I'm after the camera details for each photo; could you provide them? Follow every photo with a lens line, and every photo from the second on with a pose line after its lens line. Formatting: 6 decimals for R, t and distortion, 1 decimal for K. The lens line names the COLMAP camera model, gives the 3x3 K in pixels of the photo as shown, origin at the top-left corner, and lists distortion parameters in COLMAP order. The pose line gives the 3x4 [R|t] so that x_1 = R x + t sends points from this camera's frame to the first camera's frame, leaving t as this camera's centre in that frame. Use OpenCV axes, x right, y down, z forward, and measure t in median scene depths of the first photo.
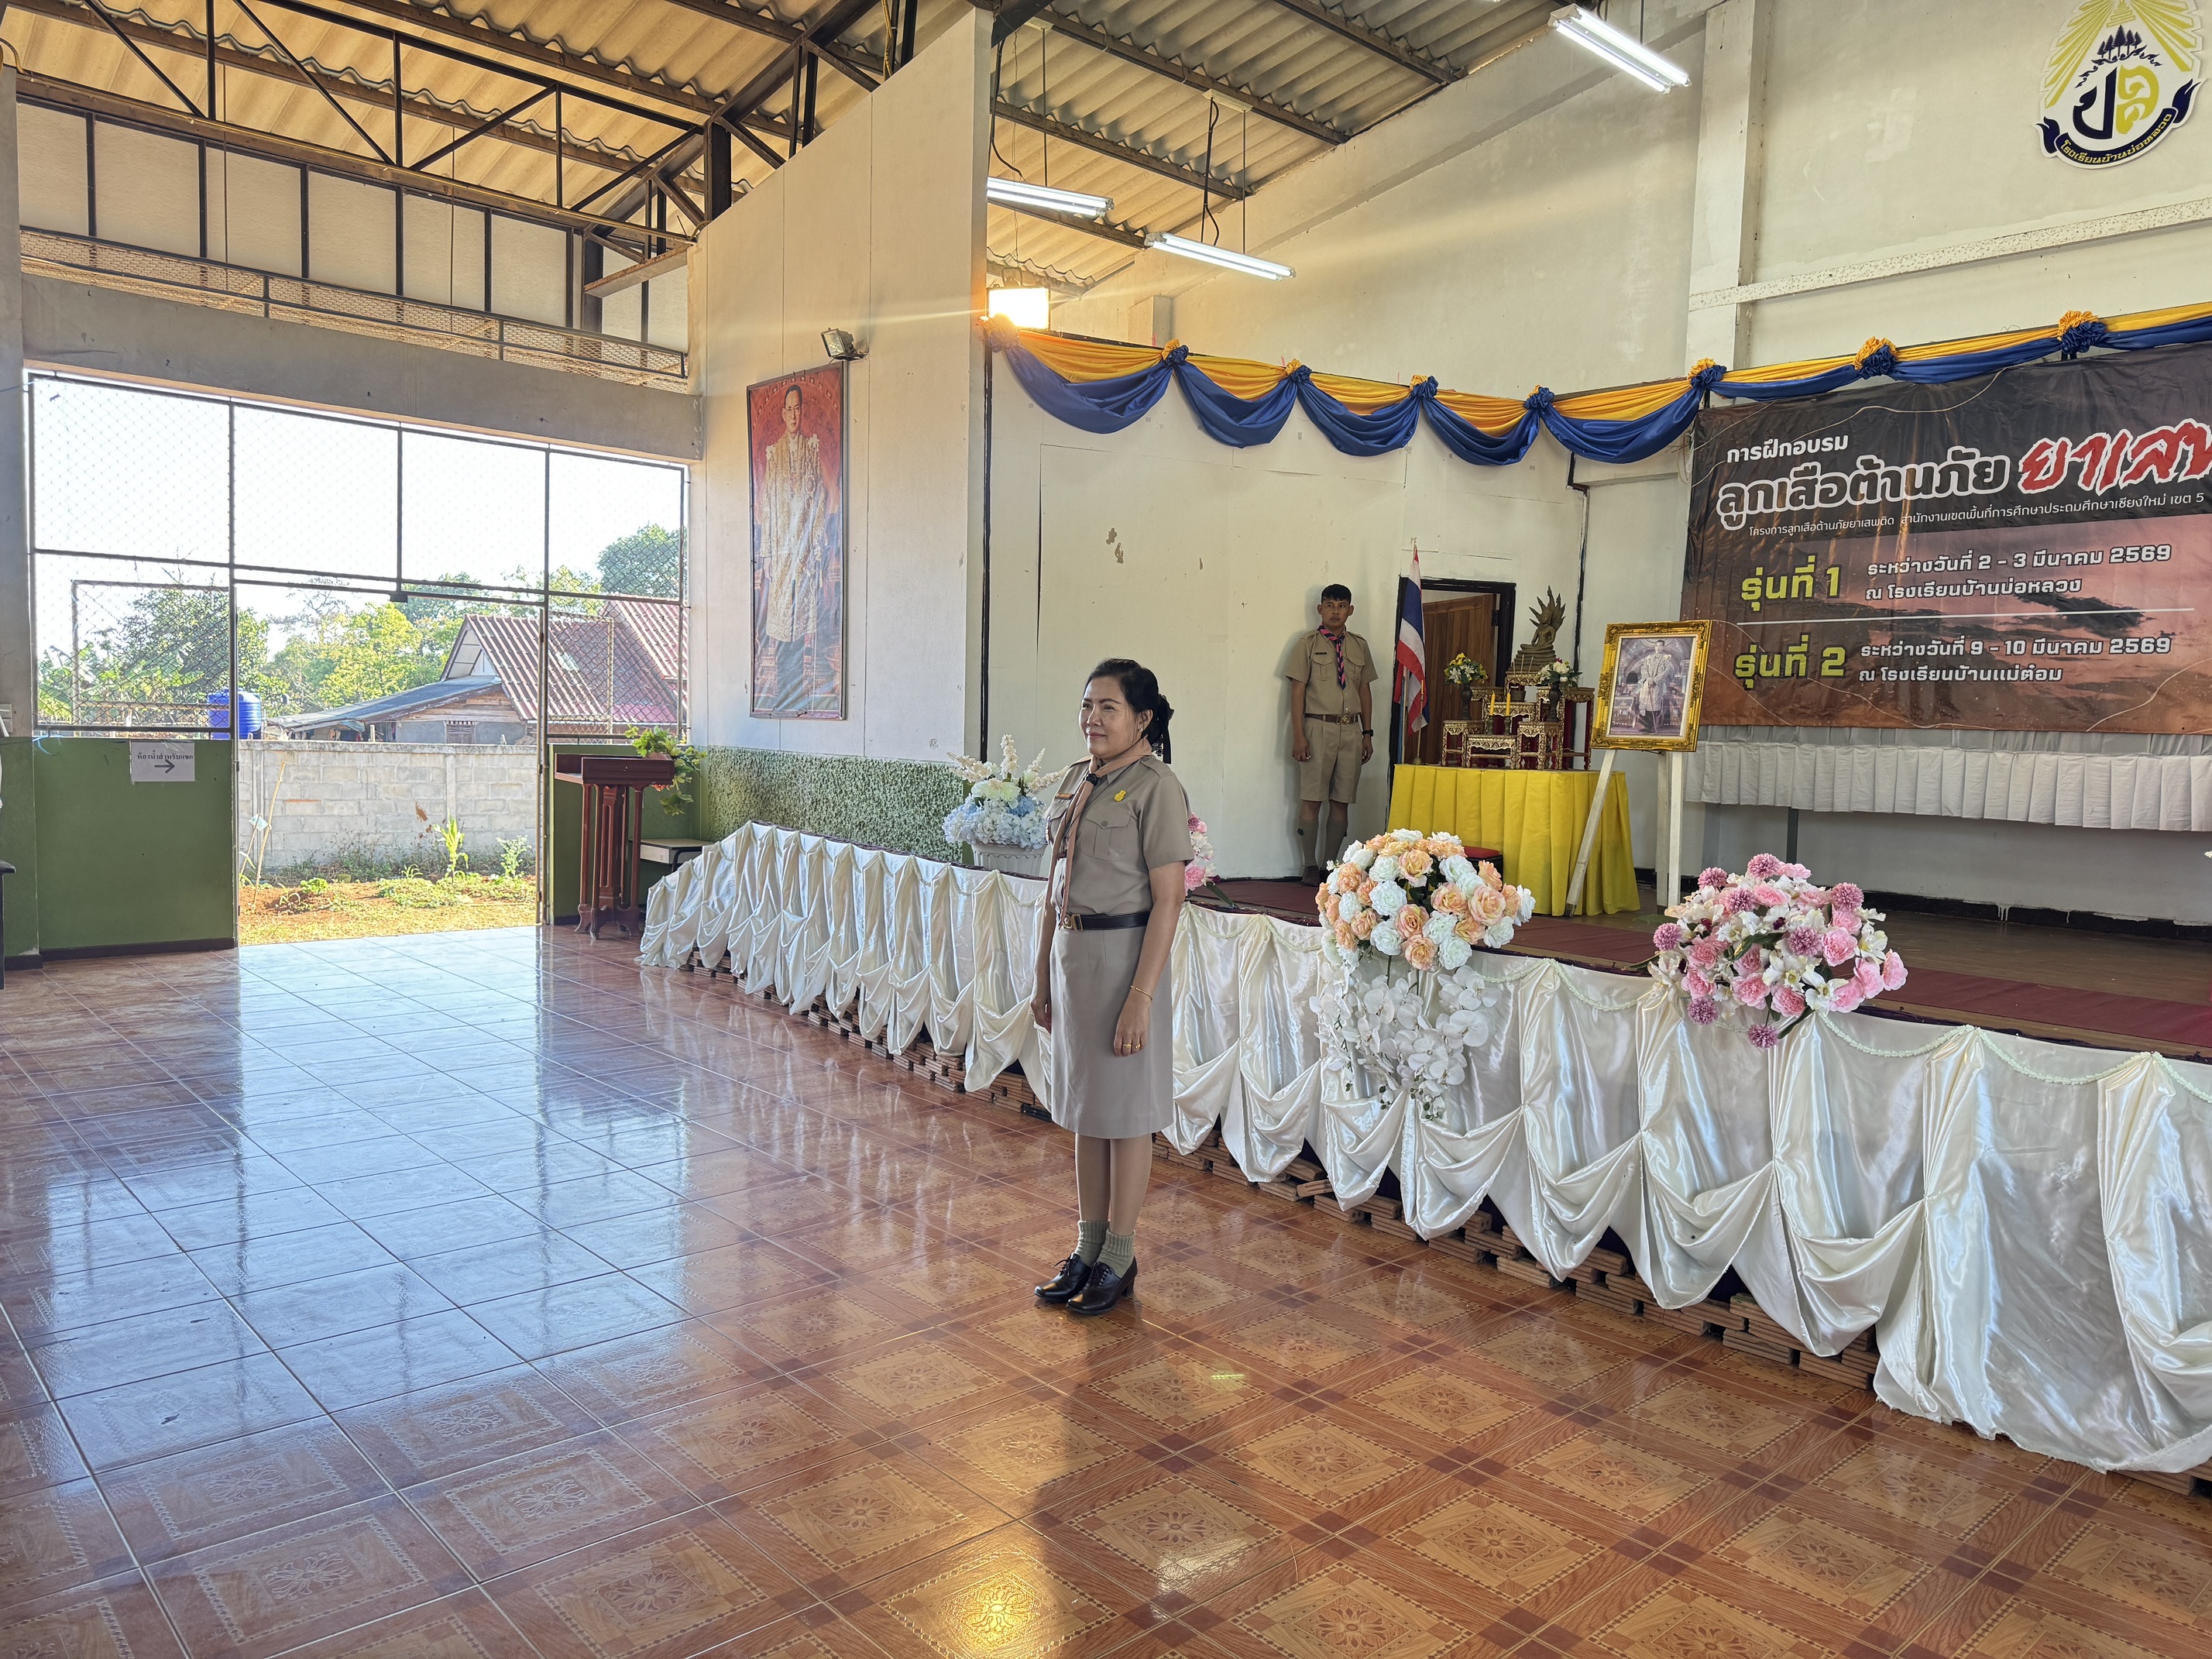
lens RADIAL K [[1555.8, 0, 1112.9], [0, 1555.8, 847.4], [0, 0, 1]] dist [0.042848, -0.048611]
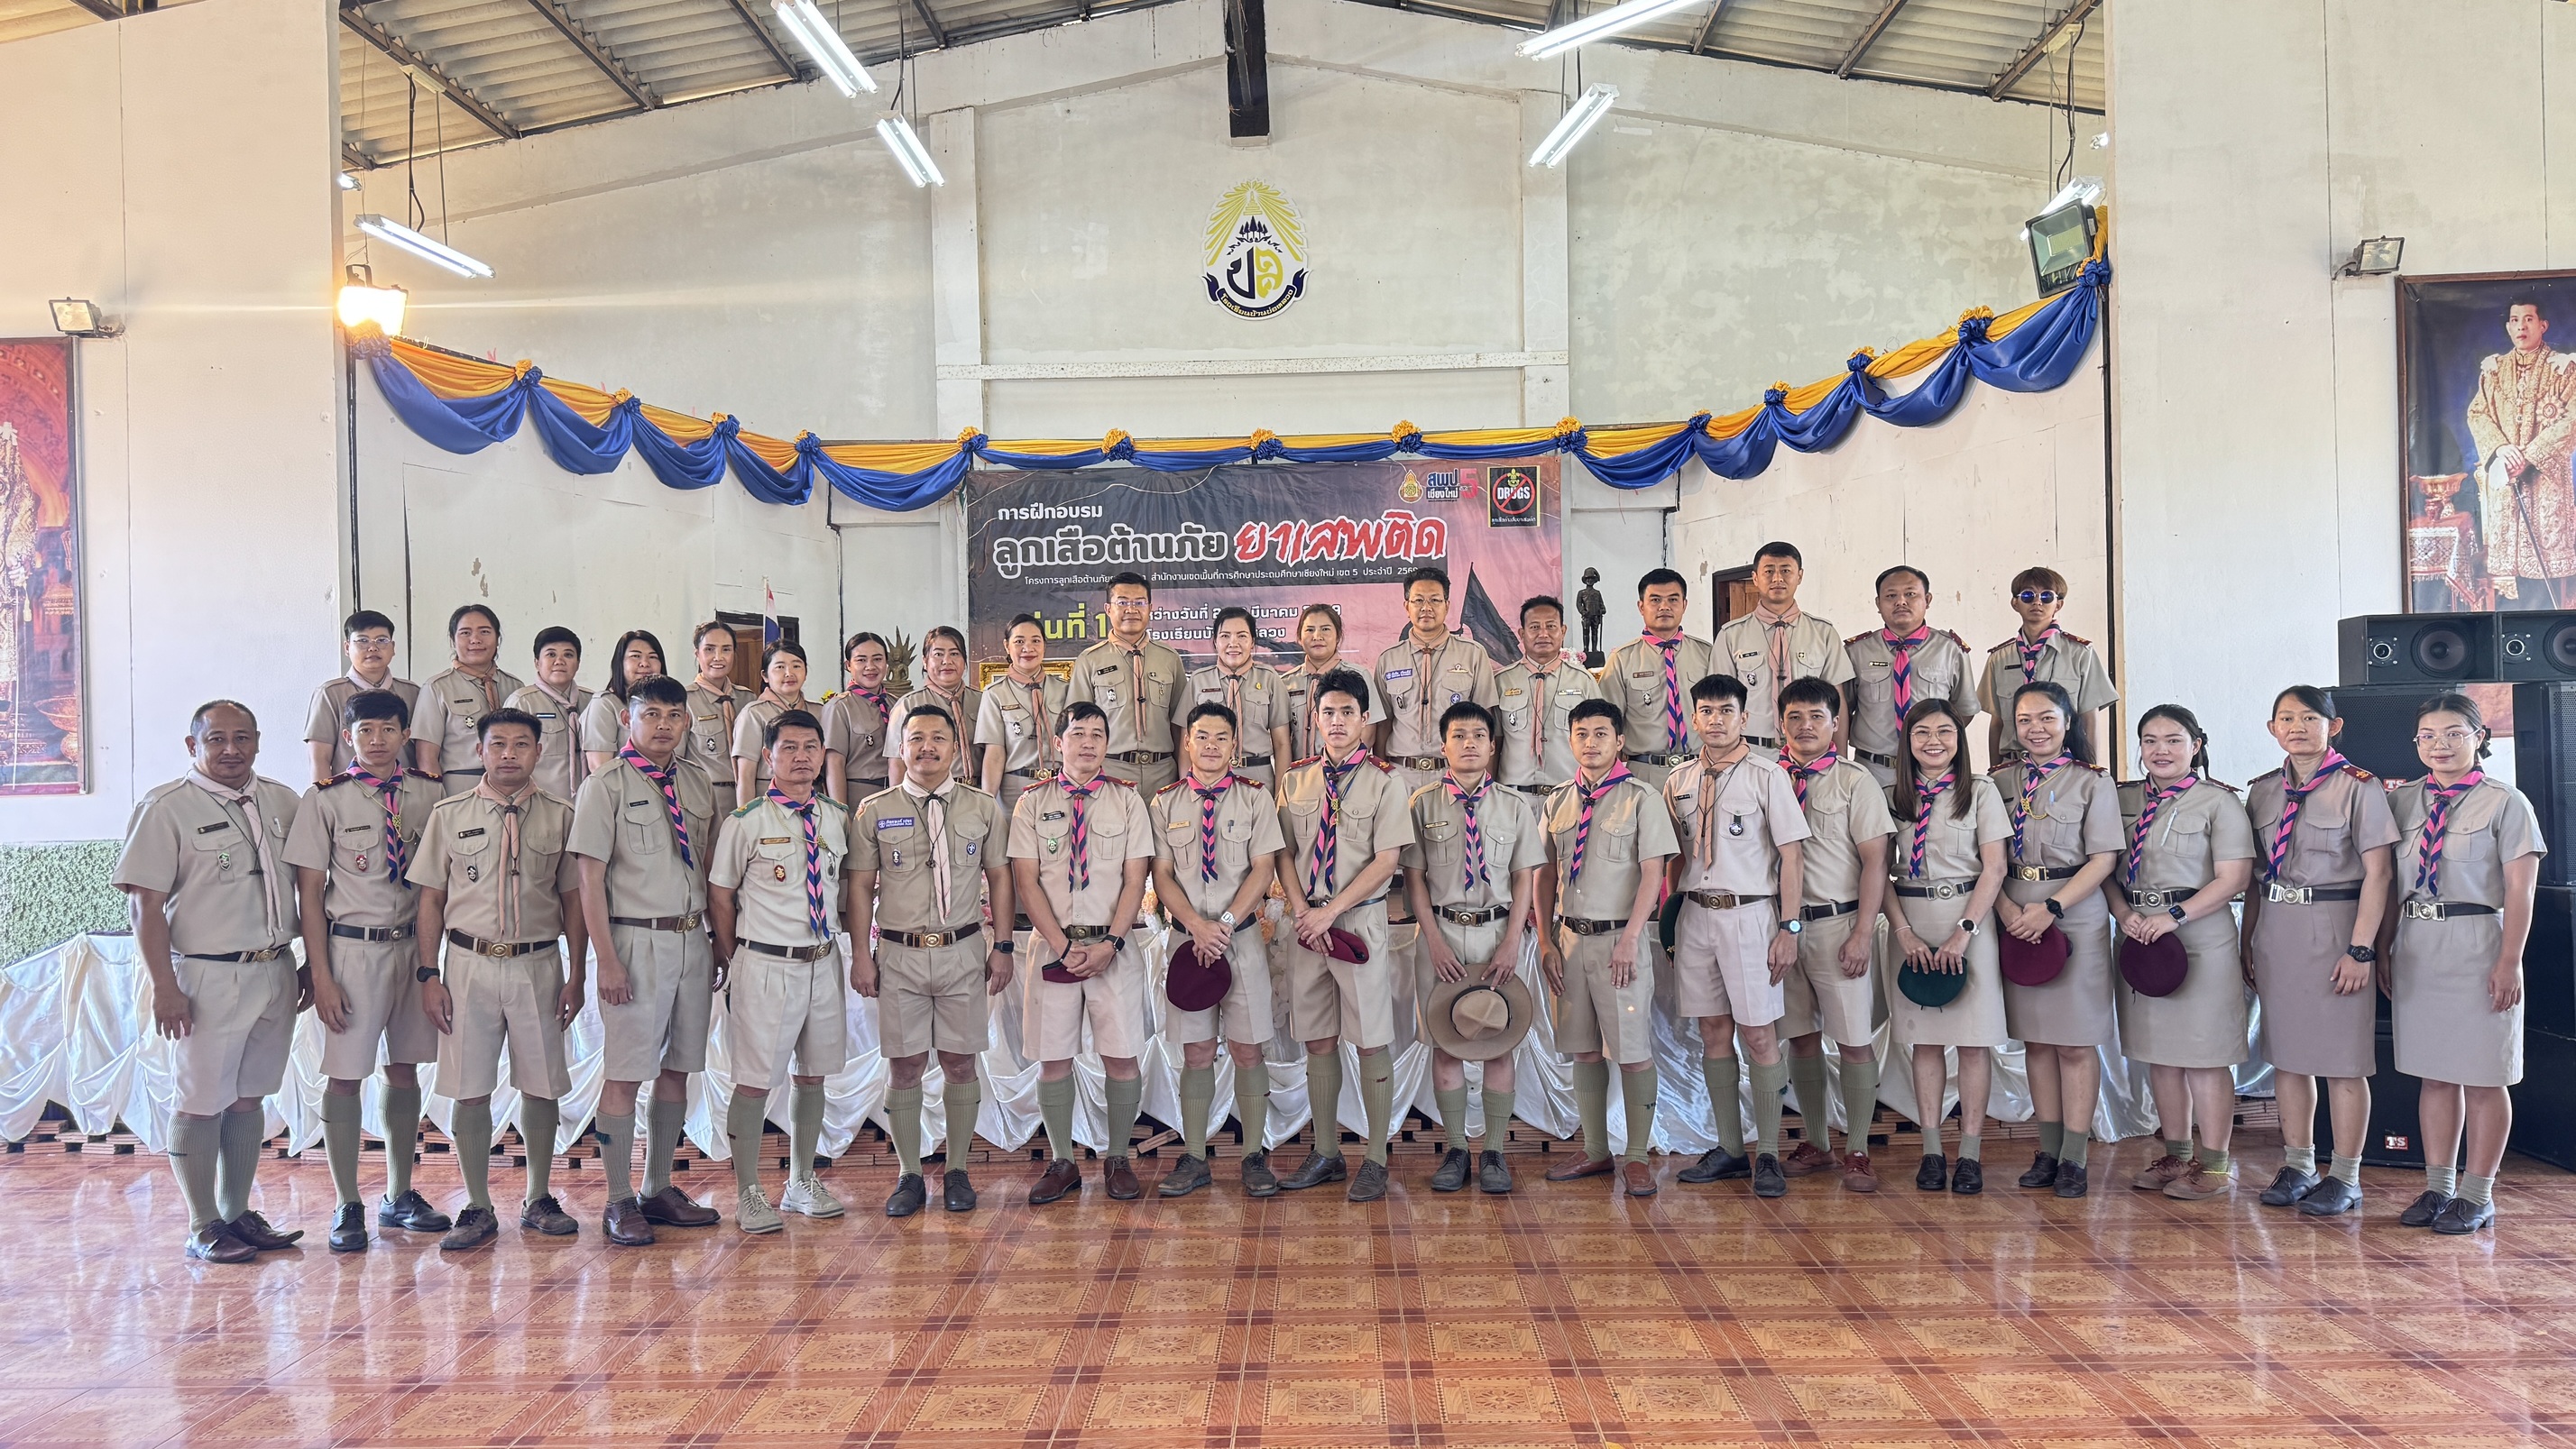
lens RADIAL K [[1804.8, 0, 1308.7], [0, 1804.8, 769.2], [0, 0, 1]] dist [0.047418, -0.053484]
pose [[0.678207, -0.057219, 0.732640, -0.466396], [0.101060, 0.994754, -0.015863, -0.022546], [-0.727888, 0.084799, 0.680432, -0.048861]]
